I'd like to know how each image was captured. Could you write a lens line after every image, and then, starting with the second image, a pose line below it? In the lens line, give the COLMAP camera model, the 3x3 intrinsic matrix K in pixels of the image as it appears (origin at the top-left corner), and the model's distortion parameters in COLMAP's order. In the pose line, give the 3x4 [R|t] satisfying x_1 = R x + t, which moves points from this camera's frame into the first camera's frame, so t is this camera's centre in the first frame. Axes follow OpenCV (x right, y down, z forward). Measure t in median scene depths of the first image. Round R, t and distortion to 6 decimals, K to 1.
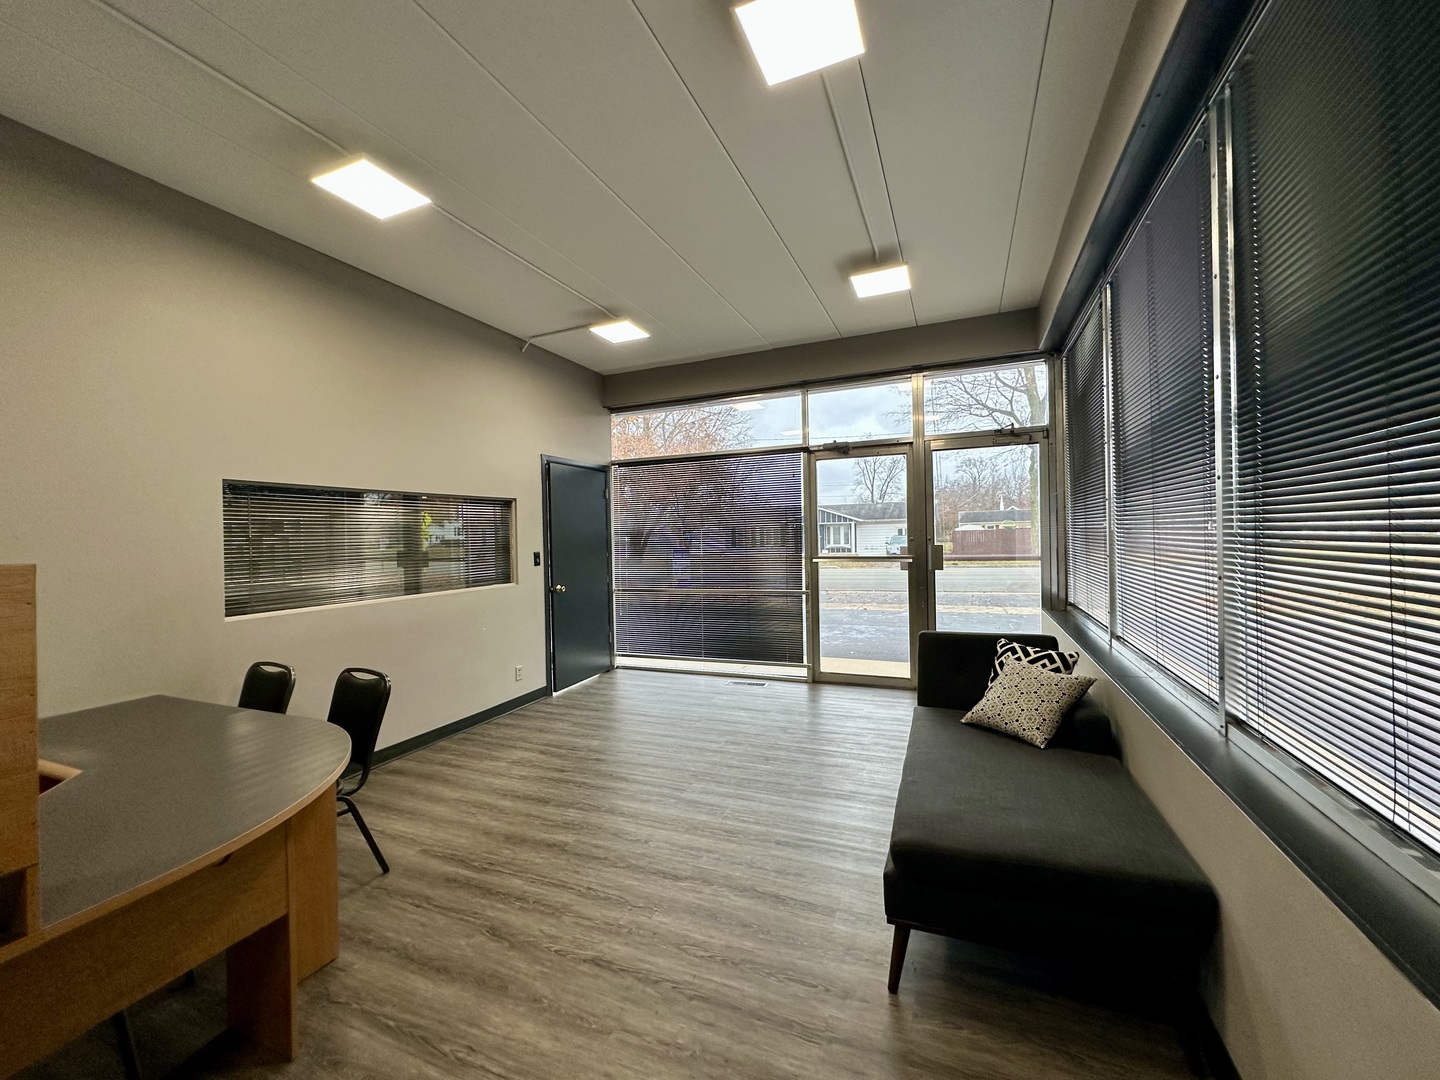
lens RADIAL K [[573.0, 0, 717.3], [0, 573.0, 539.8], [0, 0, 1]] dist [-0.002748, 0.000435]
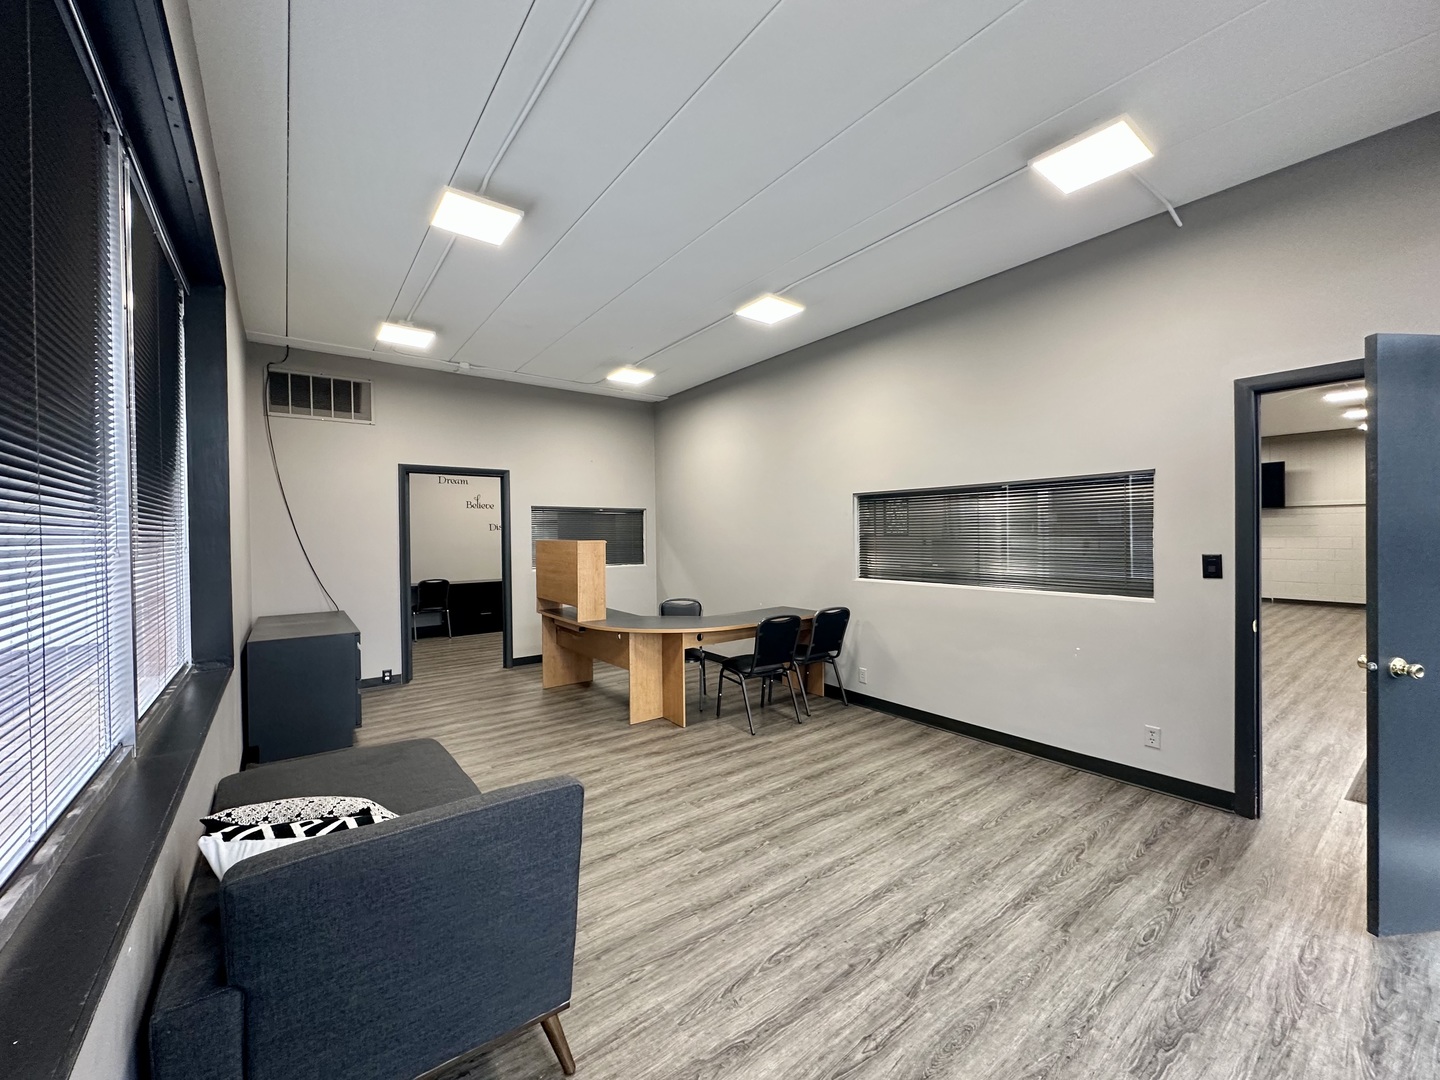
lens RADIAL K [[573.0, 0, 717.3], [0, 573.0, 539.8], [0, 0, 1]] dist [-0.002748, 0.000435]
pose [[-0.496699, 0.038467, -0.867070, 0.630489], [0.015393, 0.999251, 0.035513, -0.032083], [0.867786, 0.004293, -0.496919, 1.224773]]
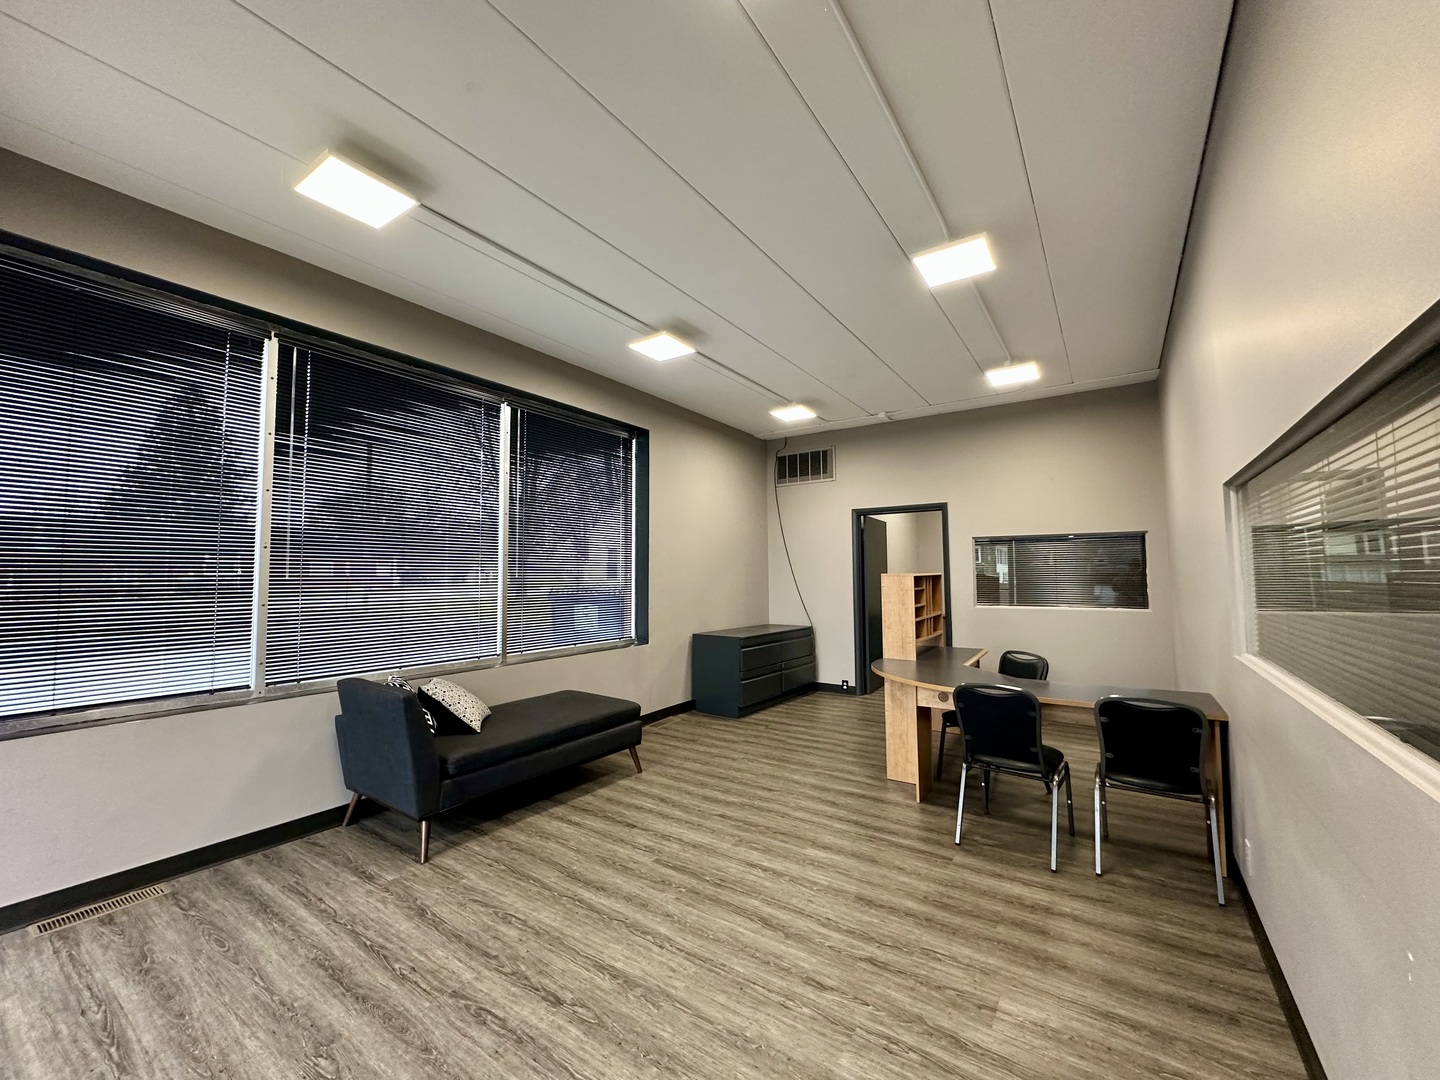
lens RADIAL K [[573.0, 0, 717.3], [0, 573.0, 539.8], [0, 0, 1]] dist [-0.002748, 0.000435]
pose [[-0.979605, 0.040586, 0.196793, -0.246675], [0.029638, 0.997861, -0.058264, 0.000014], [-0.198737, -0.051243, -0.978712, 1.626935]]
